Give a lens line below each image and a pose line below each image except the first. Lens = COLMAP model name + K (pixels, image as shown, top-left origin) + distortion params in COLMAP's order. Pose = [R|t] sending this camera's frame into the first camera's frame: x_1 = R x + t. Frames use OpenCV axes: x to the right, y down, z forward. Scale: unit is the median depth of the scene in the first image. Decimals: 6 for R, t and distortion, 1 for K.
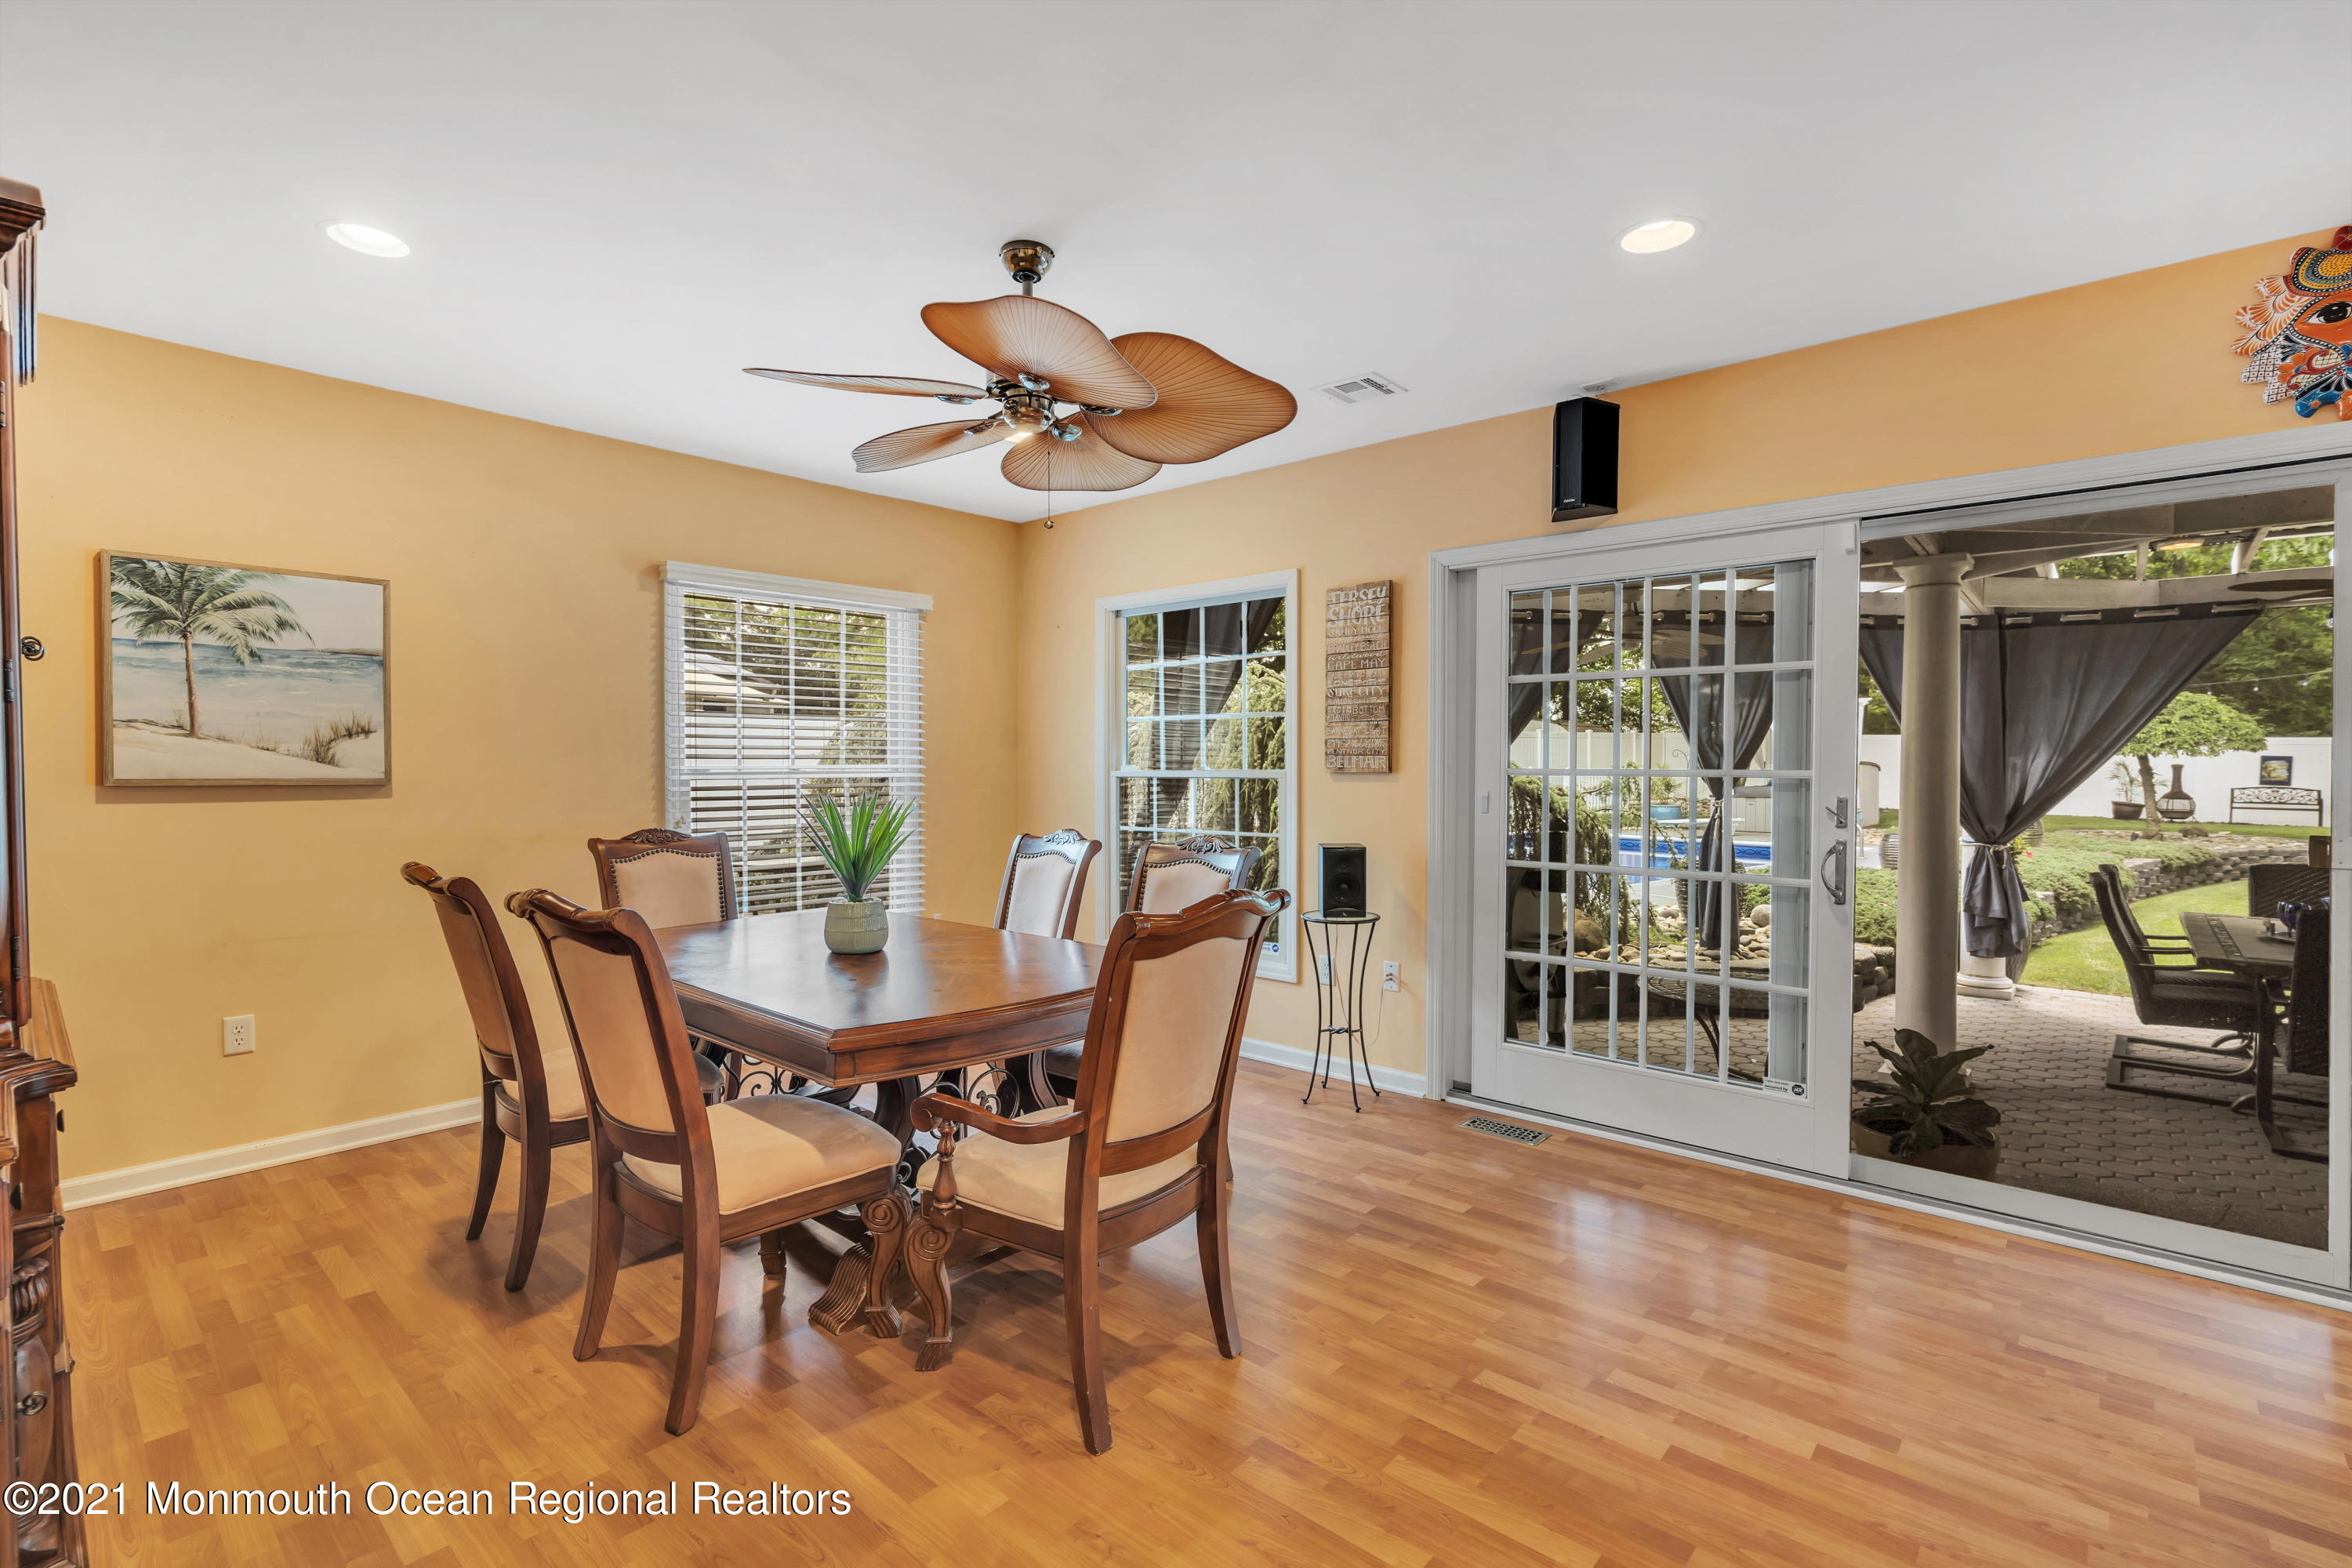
lens RADIAL K [[1059.4, 0, 1175.3], [0, 1059.4, 777.2], [0, 0, 1]] dist [-0.001977, 0.001623]
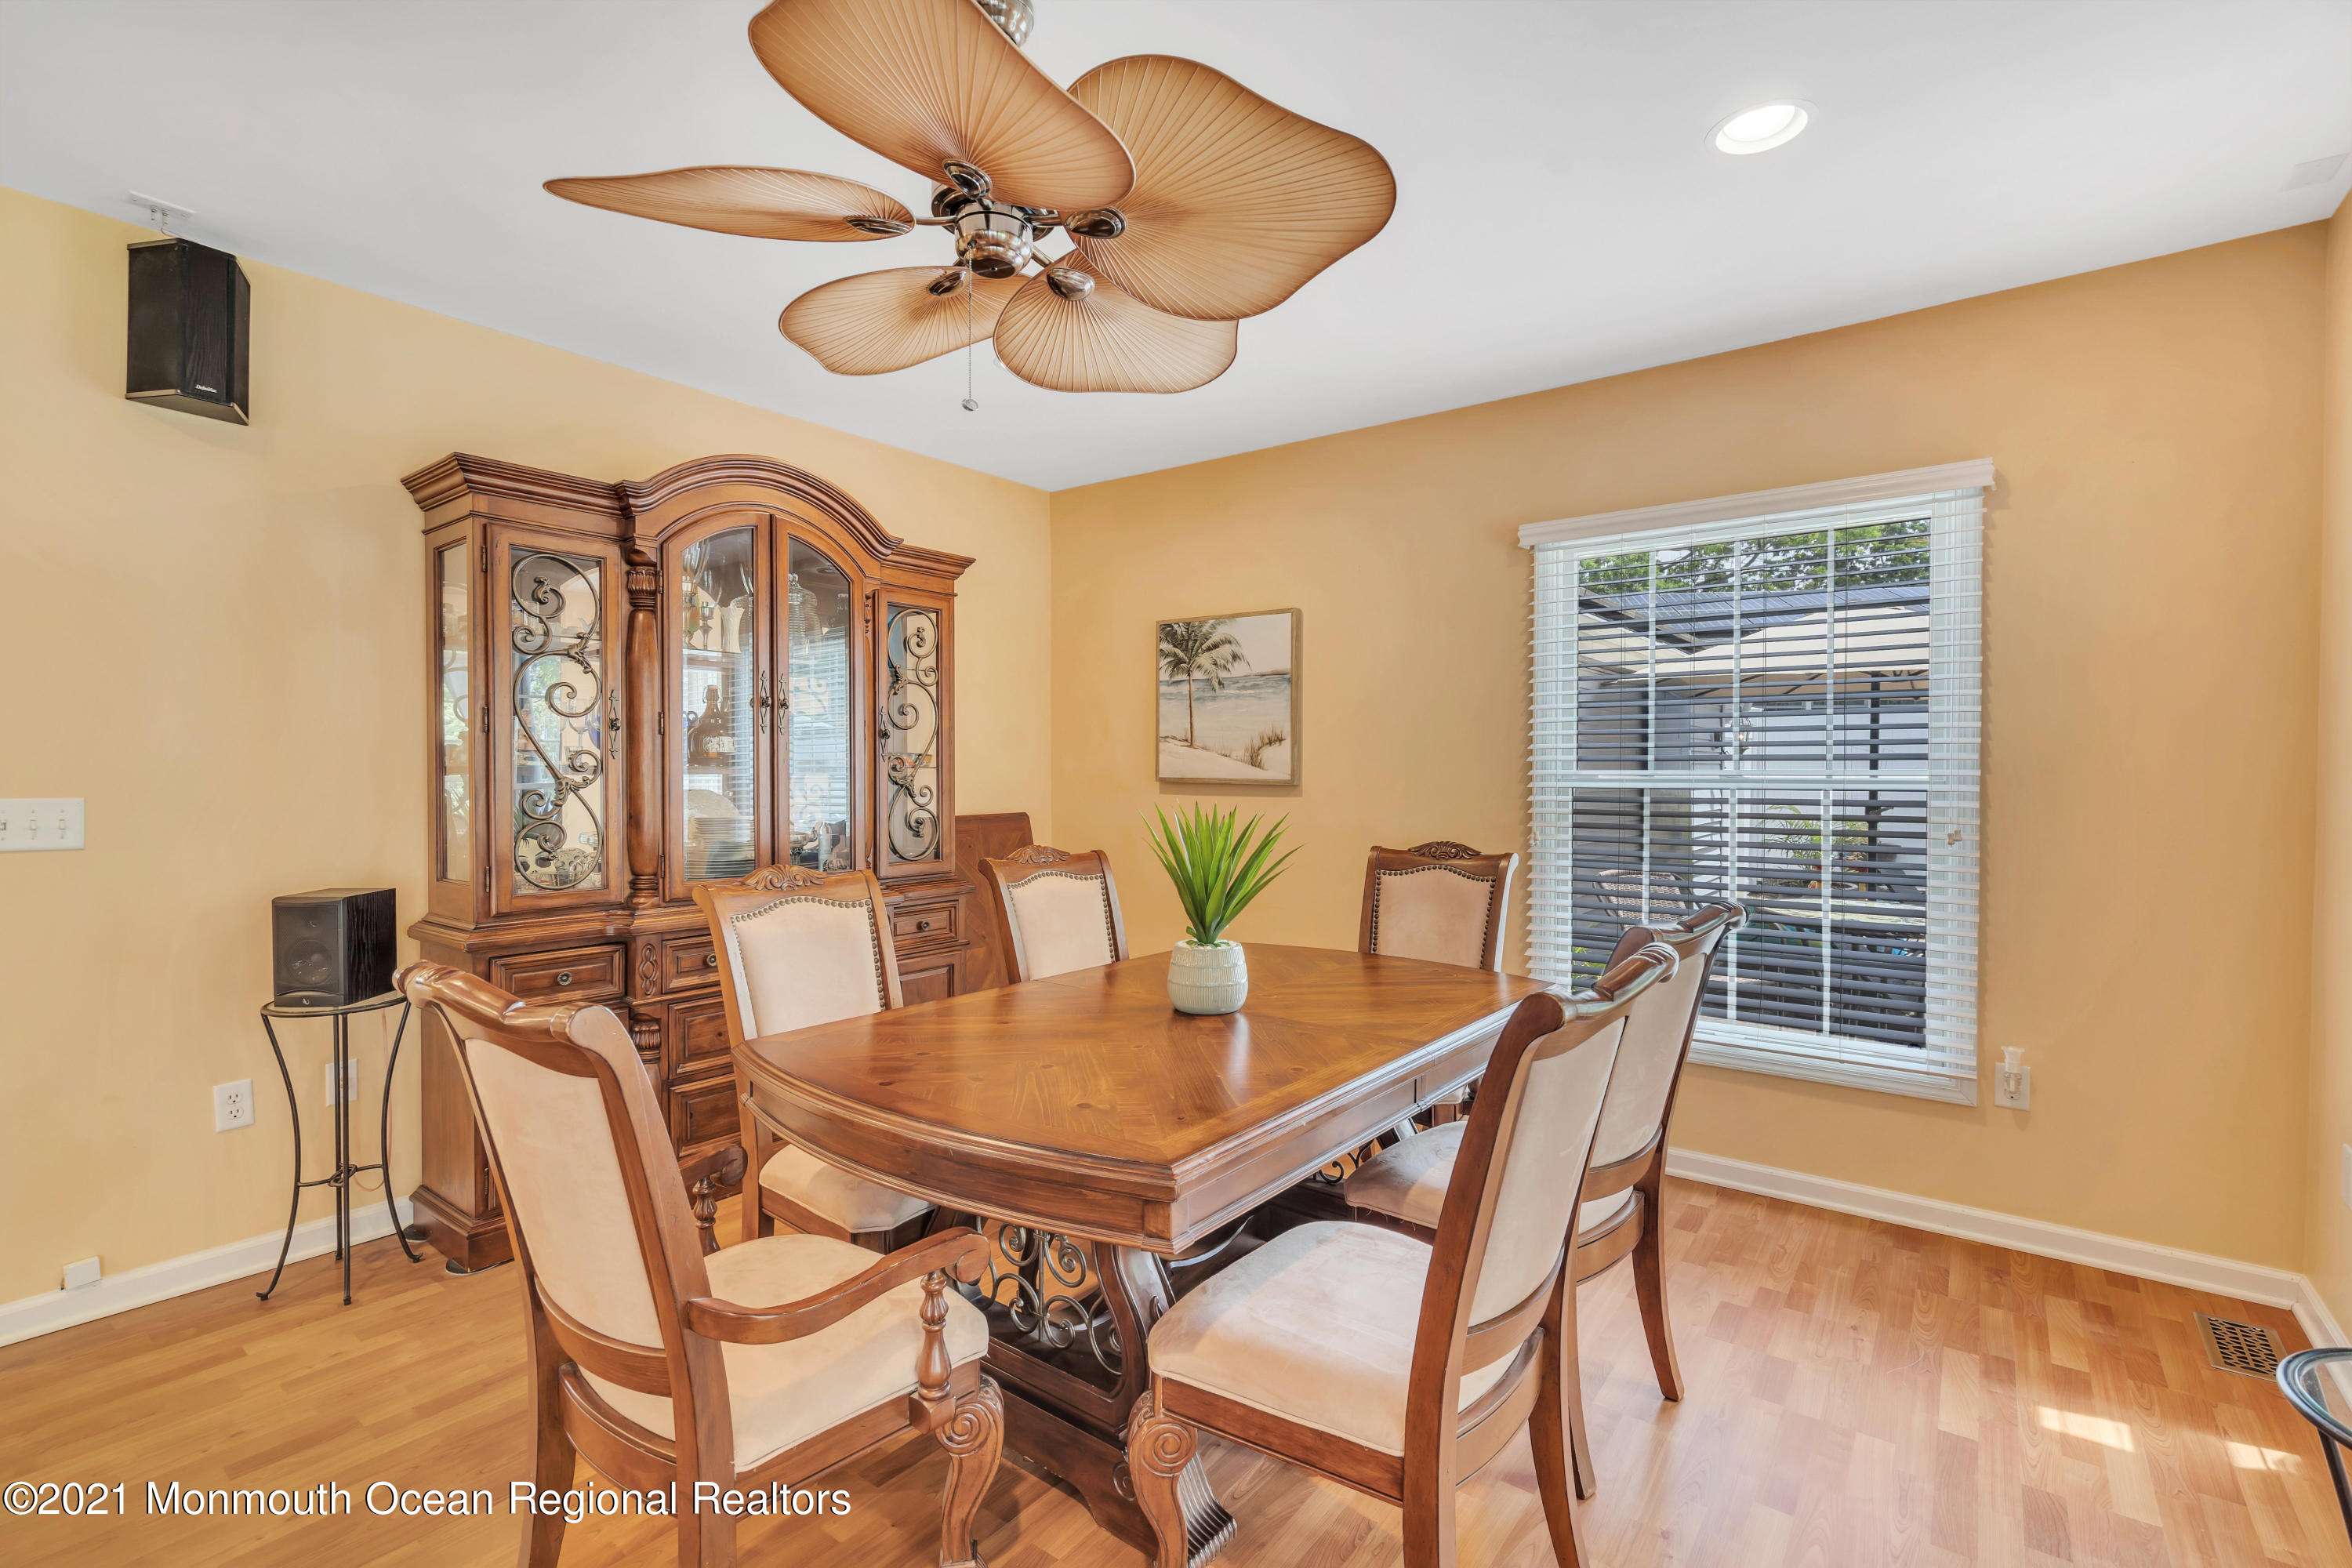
lens RADIAL K [[1059.4, 0, 1176.1], [0, 1059.4, 781.9], [0, 0, 1]] dist [-0.001977, 0.001623]
pose [[0.072727, 0.007076, -0.997327, 0.420881], [-0.017673, 0.999827, 0.005805, -0.001025], [0.997195, 0.017203, 0.072840, 0.844338]]
